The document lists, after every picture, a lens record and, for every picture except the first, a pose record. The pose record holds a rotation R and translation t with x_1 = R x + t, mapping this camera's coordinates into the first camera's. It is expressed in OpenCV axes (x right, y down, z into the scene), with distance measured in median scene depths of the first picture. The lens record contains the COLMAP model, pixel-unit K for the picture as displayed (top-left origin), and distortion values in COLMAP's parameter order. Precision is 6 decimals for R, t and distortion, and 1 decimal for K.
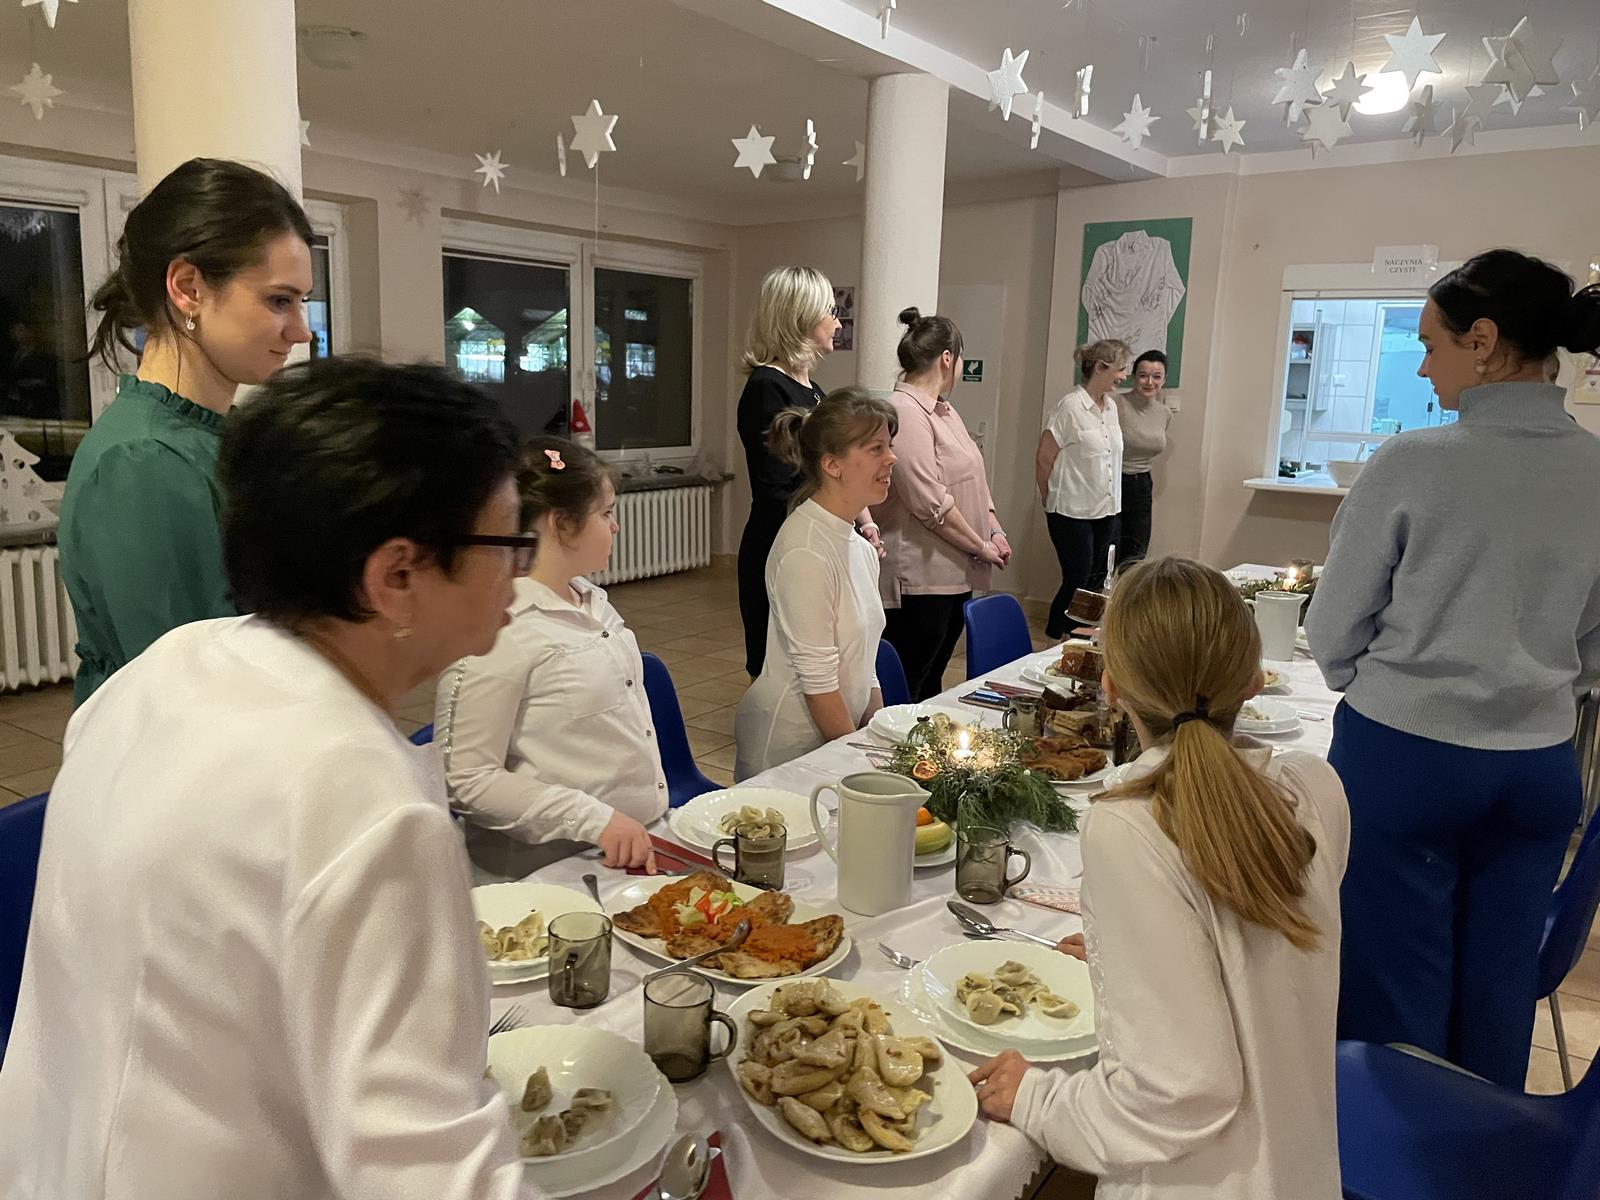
lens RADIAL K [[1263.8, 0, 777.8], [0, 1263.8, 600.7], [0, 0, 1]] dist [0.108535, -0.147508]
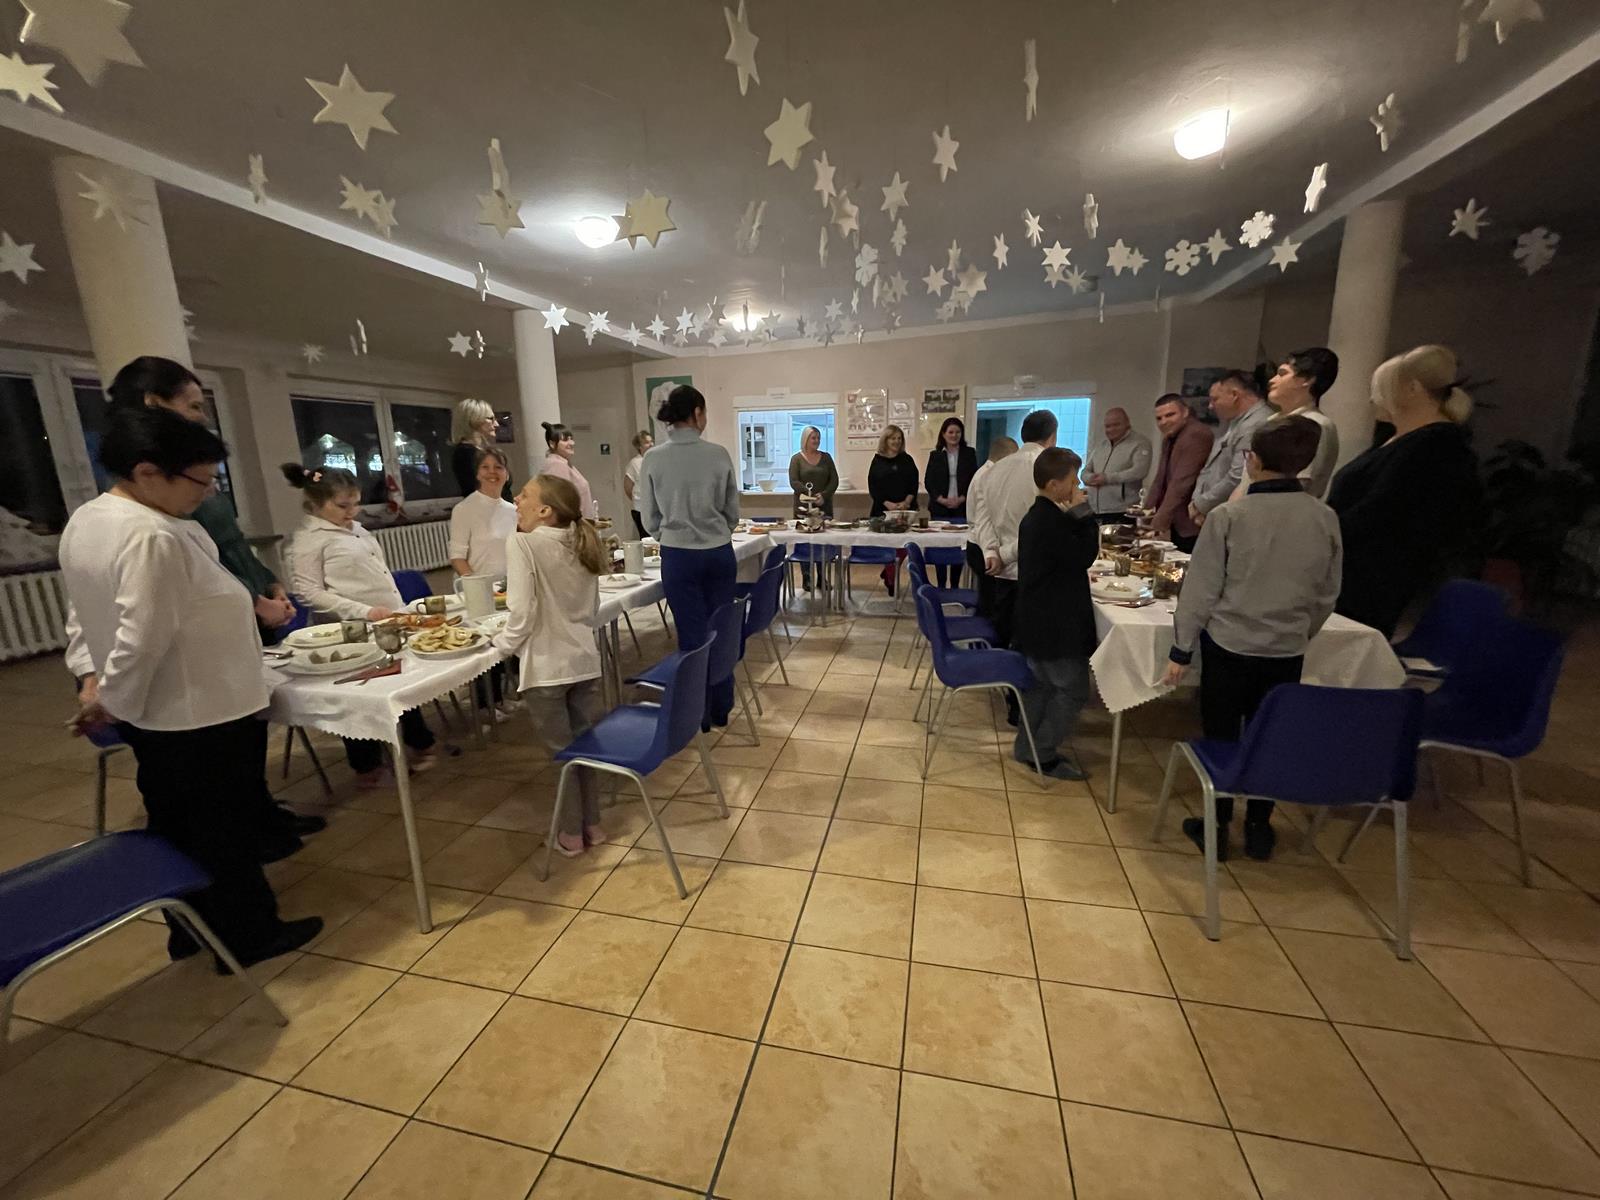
lens RADIAL K [[666.4, 0, 800.0], [0, 666.4, 600.0], [0, 0, 1]] dist [0.002060, 0.000694]
pose [[0.932364, -0.123447, 0.339791, 0.075046], [0.112115, 0.992288, 0.052864, 0.062701], [-0.343697, -0.011193, 0.939014, -0.203963]]
